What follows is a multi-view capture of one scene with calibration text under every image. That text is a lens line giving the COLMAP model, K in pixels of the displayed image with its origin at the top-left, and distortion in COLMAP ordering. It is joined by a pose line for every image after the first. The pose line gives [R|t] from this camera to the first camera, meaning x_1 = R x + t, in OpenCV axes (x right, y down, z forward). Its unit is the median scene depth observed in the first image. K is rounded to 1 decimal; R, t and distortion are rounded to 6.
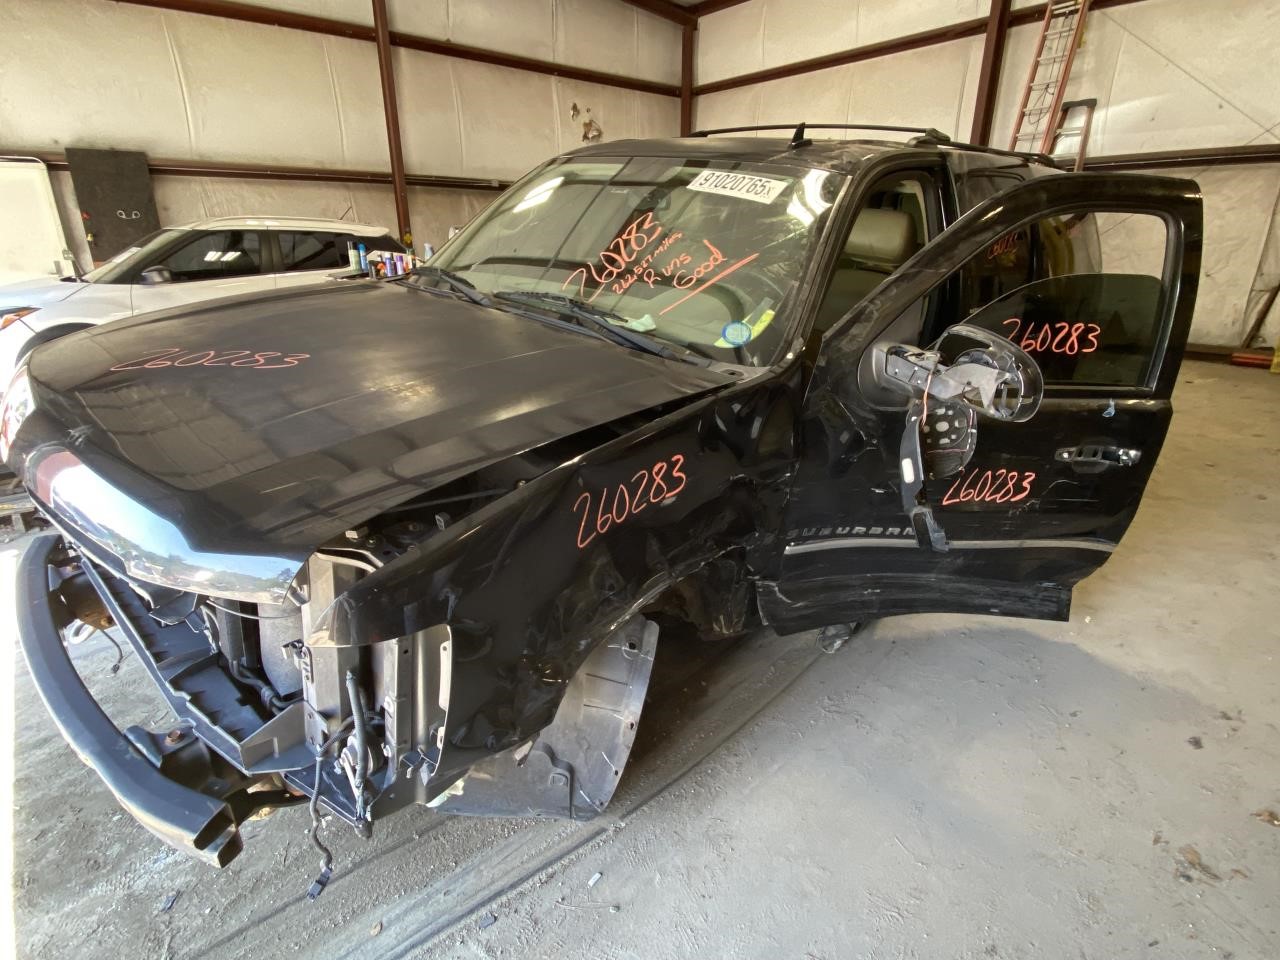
lens RADIAL K [[683.9, 0, 639.1], [0, 683.9, 505.5], [0, 0, 1]] dist [0.031076, -0.028029]
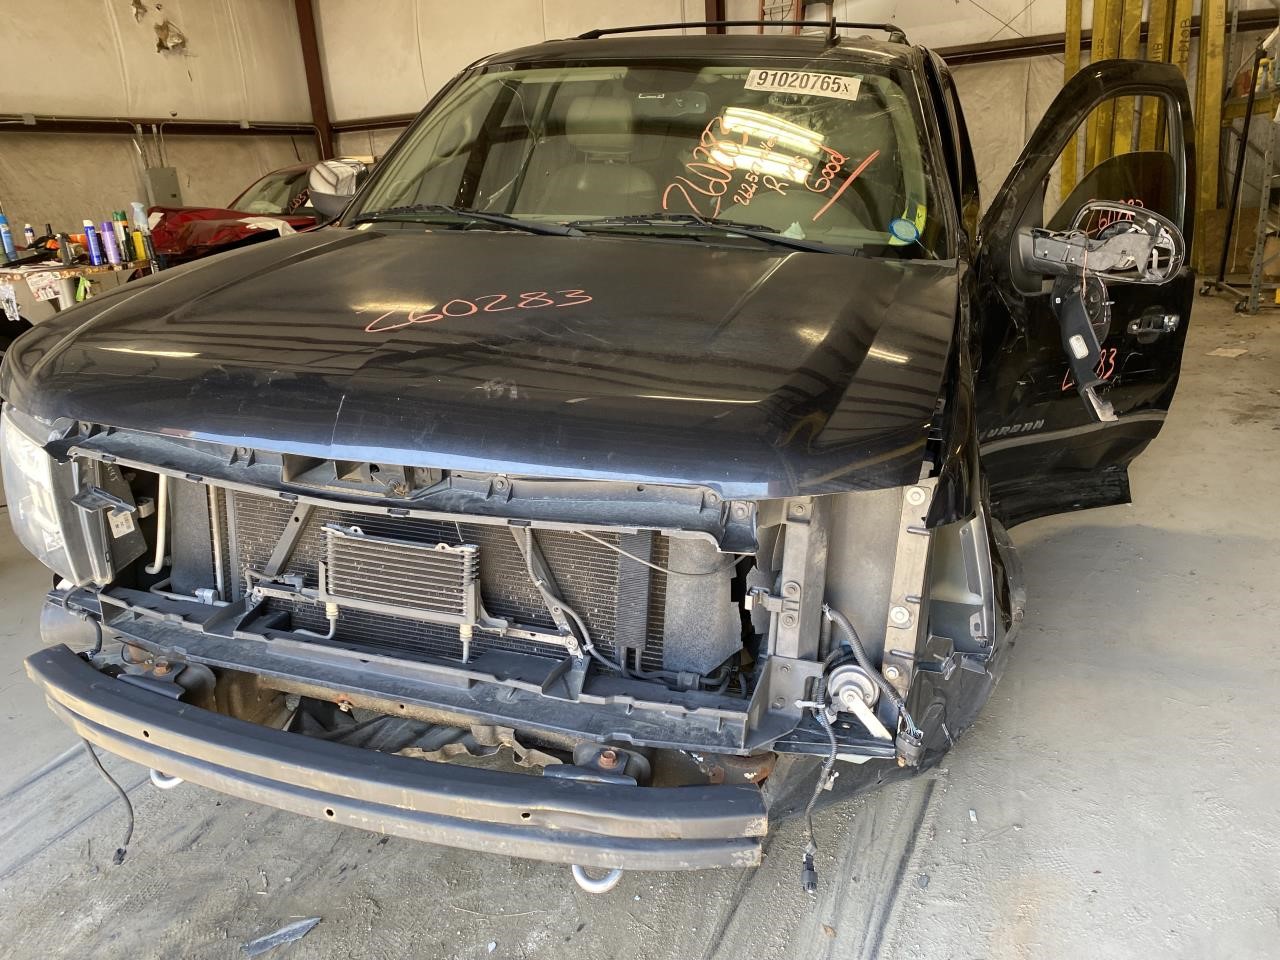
lens RADIAL K [[1020.7, 0, 642.5], [0, 1020.7, 508.2], [0, 0, 1]] dist [-0.002541, 0.005054]
pose [[0.894919, -0.195616, 0.401067, -0.700044], [0.221475, 0.974988, -0.018648, 0.055882], [-0.387388, 0.105515, 0.915859, -0.084527]]
